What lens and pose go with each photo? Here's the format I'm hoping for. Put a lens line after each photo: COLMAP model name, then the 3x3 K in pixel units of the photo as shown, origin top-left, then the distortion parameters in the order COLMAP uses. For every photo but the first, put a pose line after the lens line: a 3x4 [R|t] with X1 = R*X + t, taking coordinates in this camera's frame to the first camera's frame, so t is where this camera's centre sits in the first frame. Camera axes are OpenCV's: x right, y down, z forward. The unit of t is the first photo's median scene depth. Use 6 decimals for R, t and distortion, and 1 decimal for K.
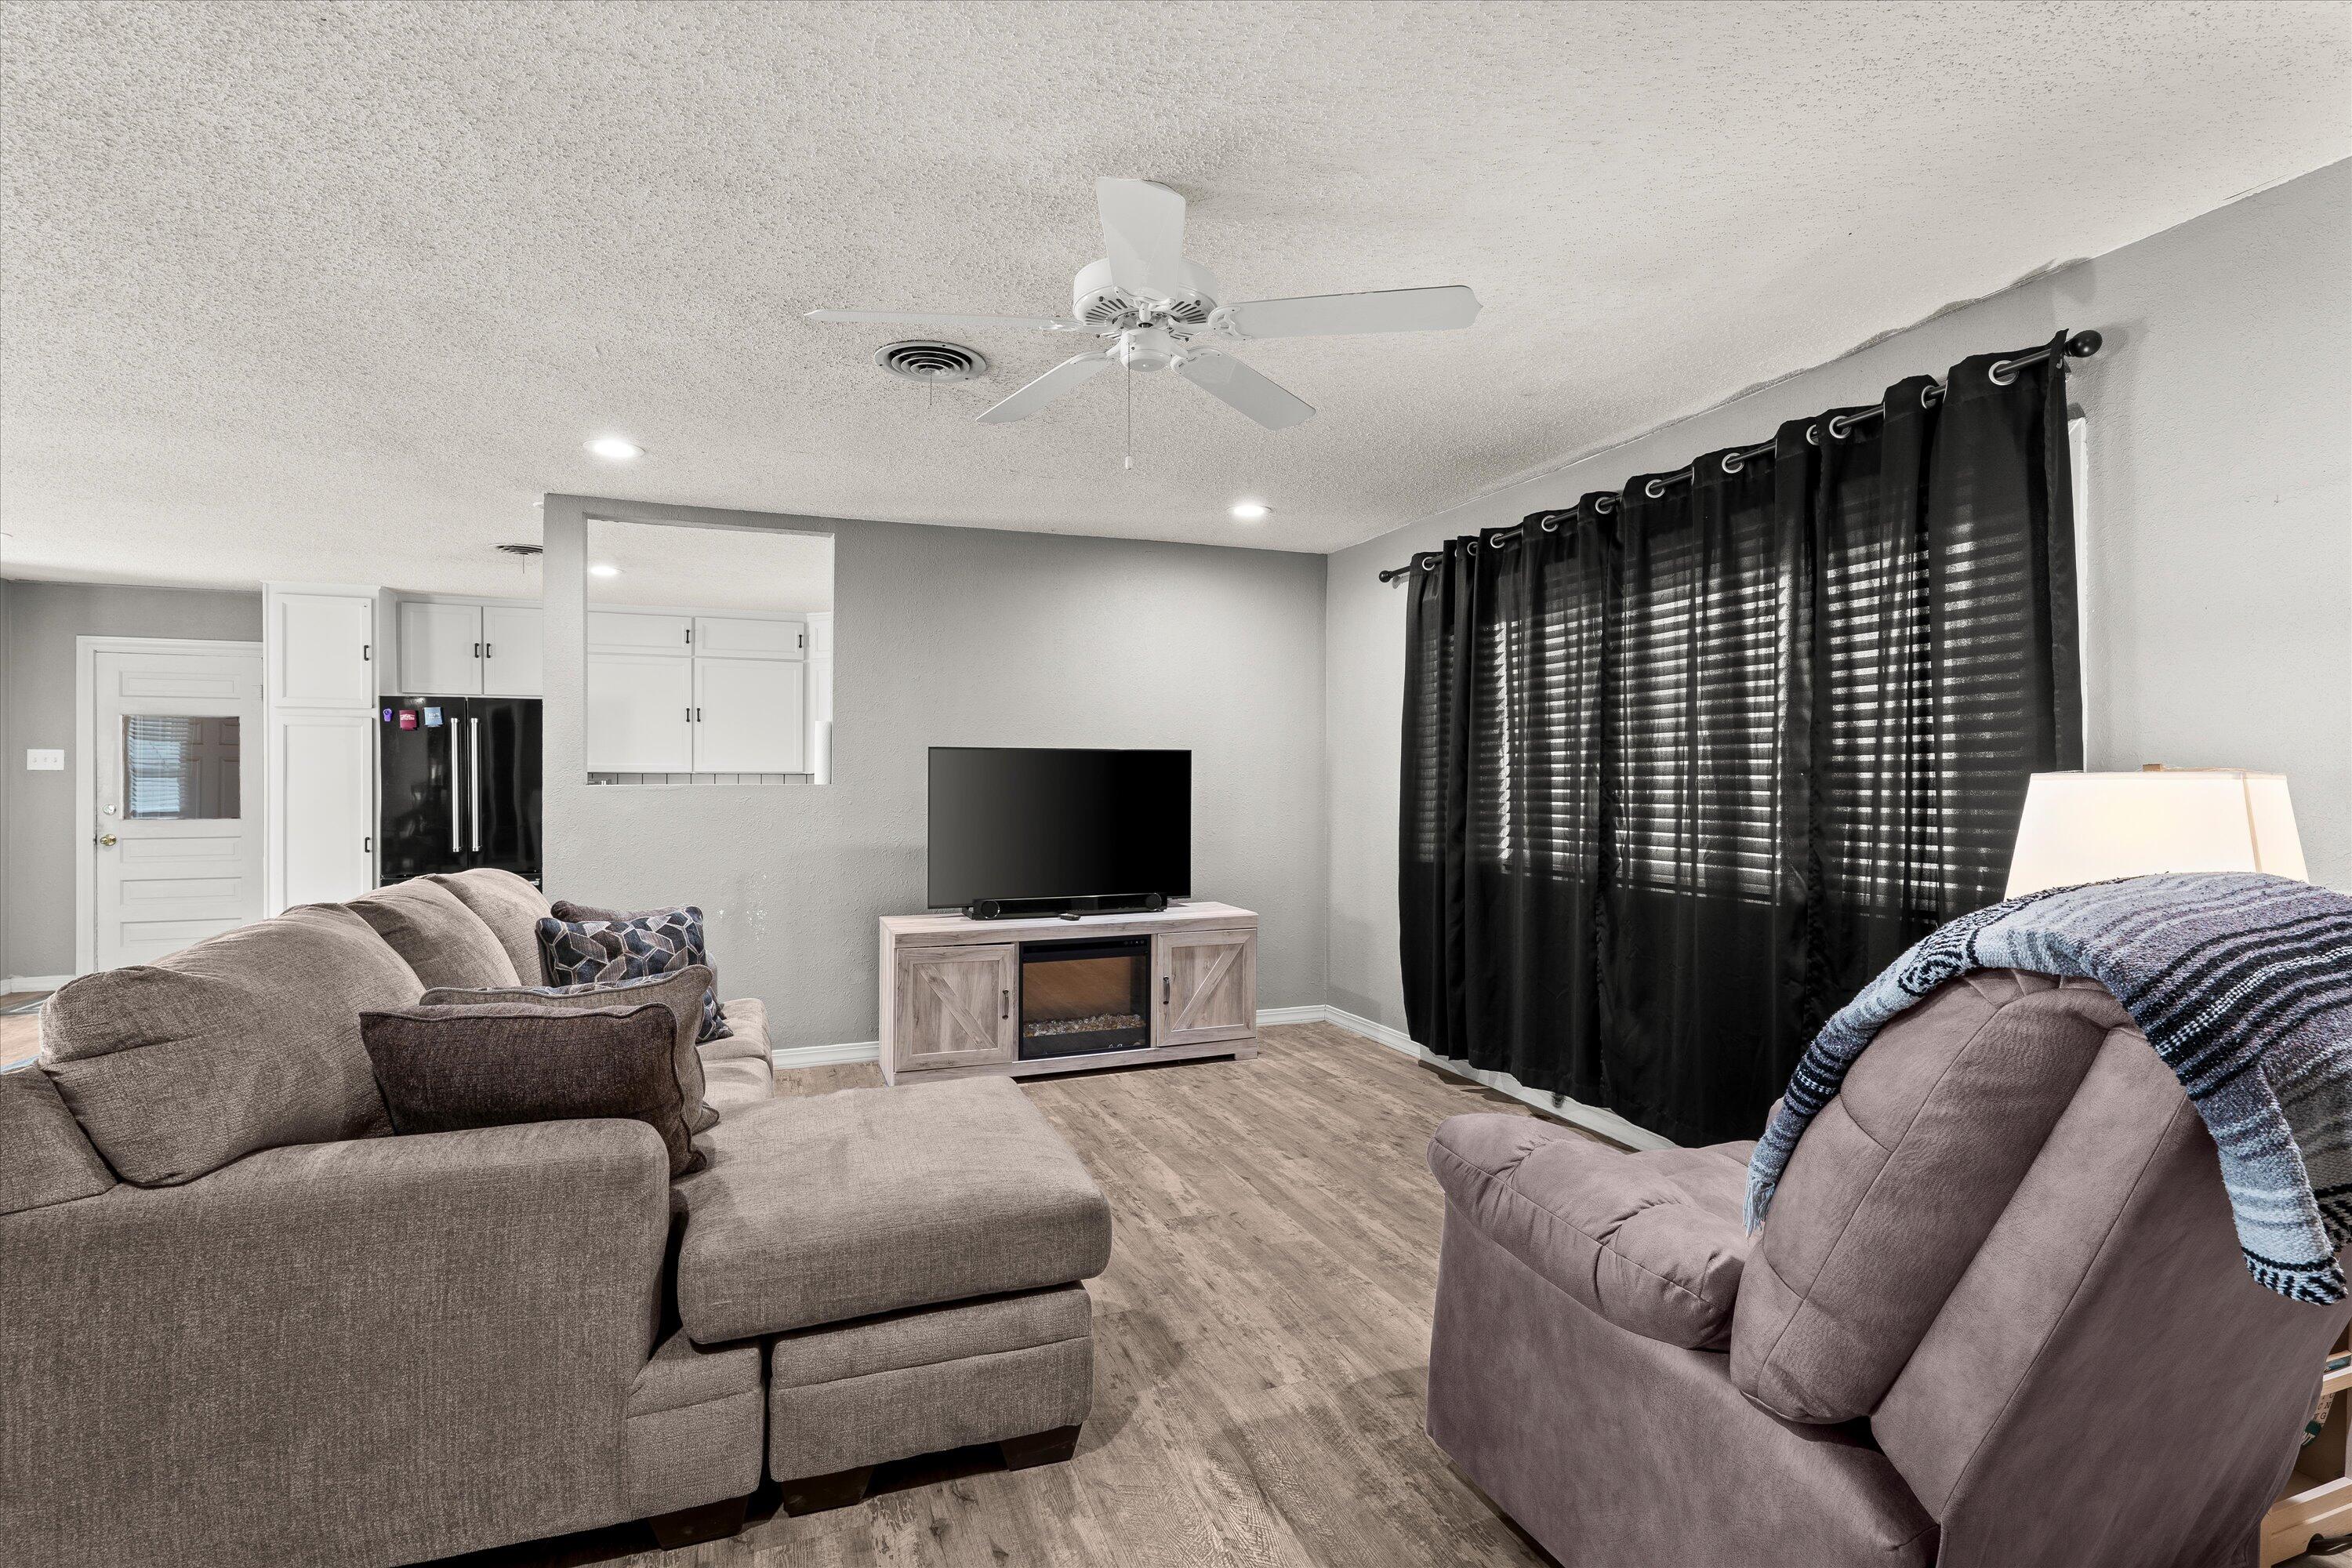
lens RADIAL K [[1125.3, 0, 1169.8], [0, 1125.3, 781.0], [0, 0, 1]] dist [0.017900, -0.000247]
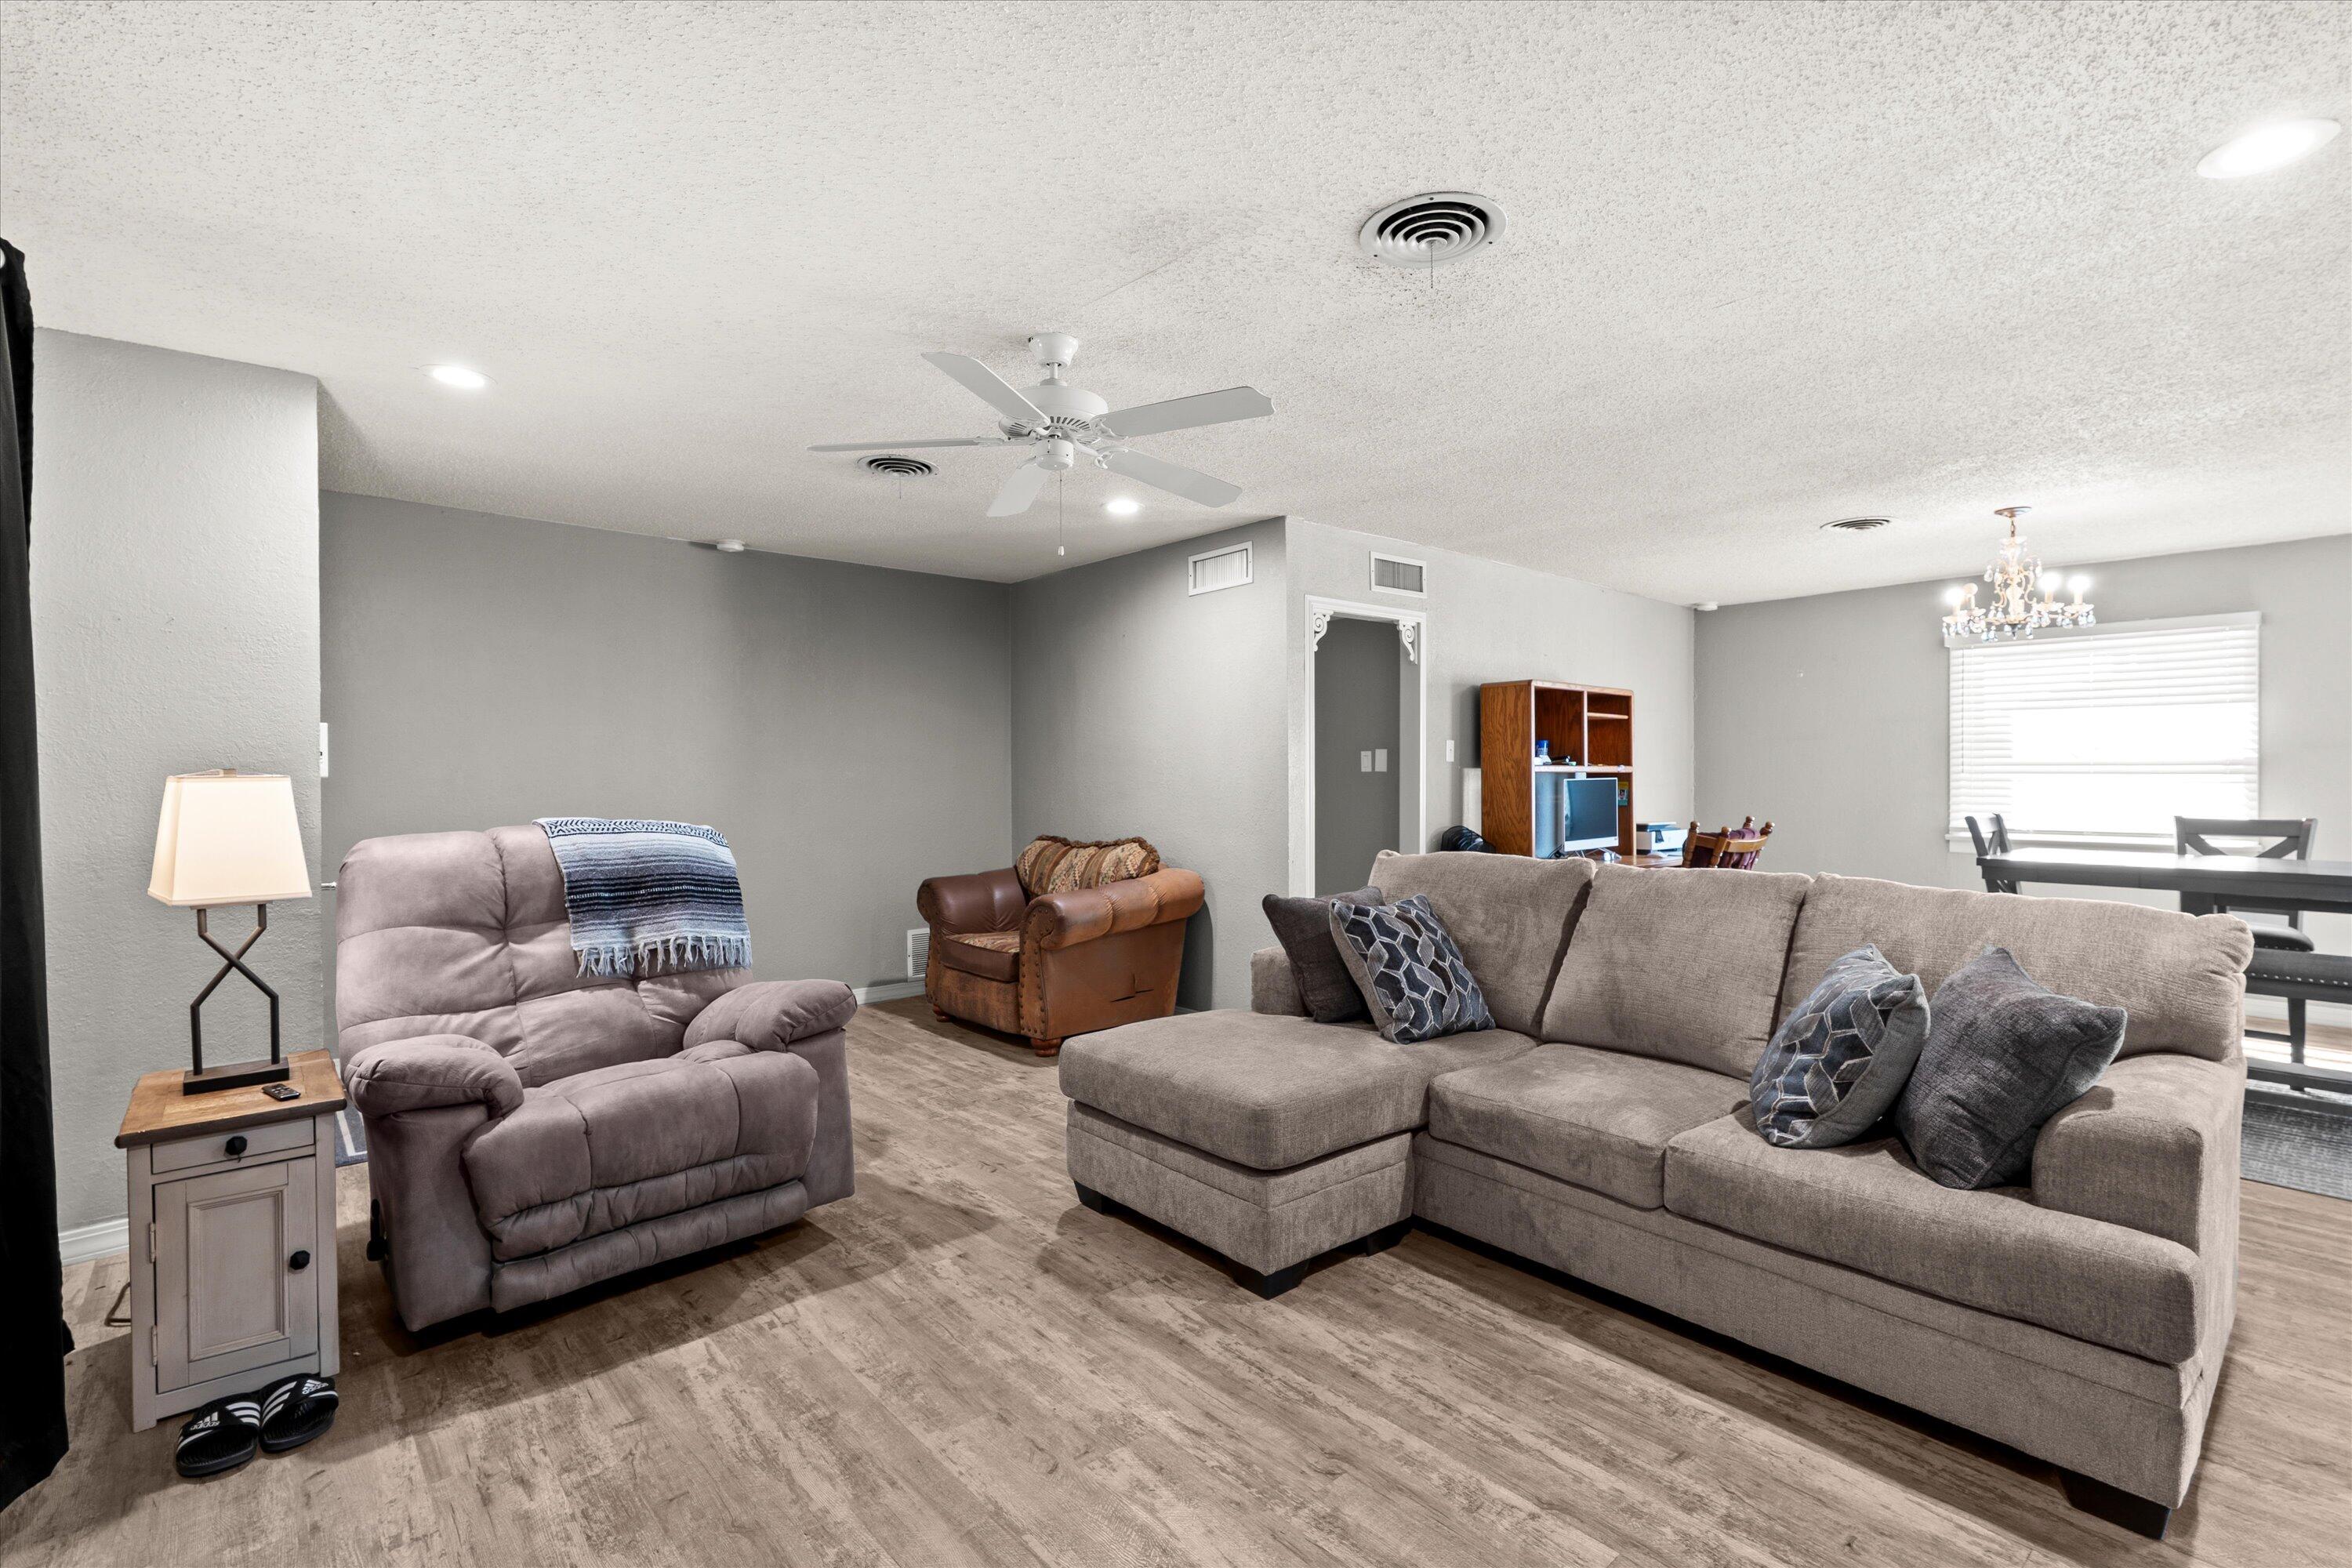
lens RADIAL K [[1073.1, 0, 1174.7], [0, 1073.1, 788.5], [0, 0, 1]] dist [-0.002679, -0.000280]
pose [[-0.940055, 0.003247, -0.341008, 0.244609], [0.002108, 0.999991, 0.003712, 0.003384], [0.341017, 0.002771, -0.940053, 1.984143]]
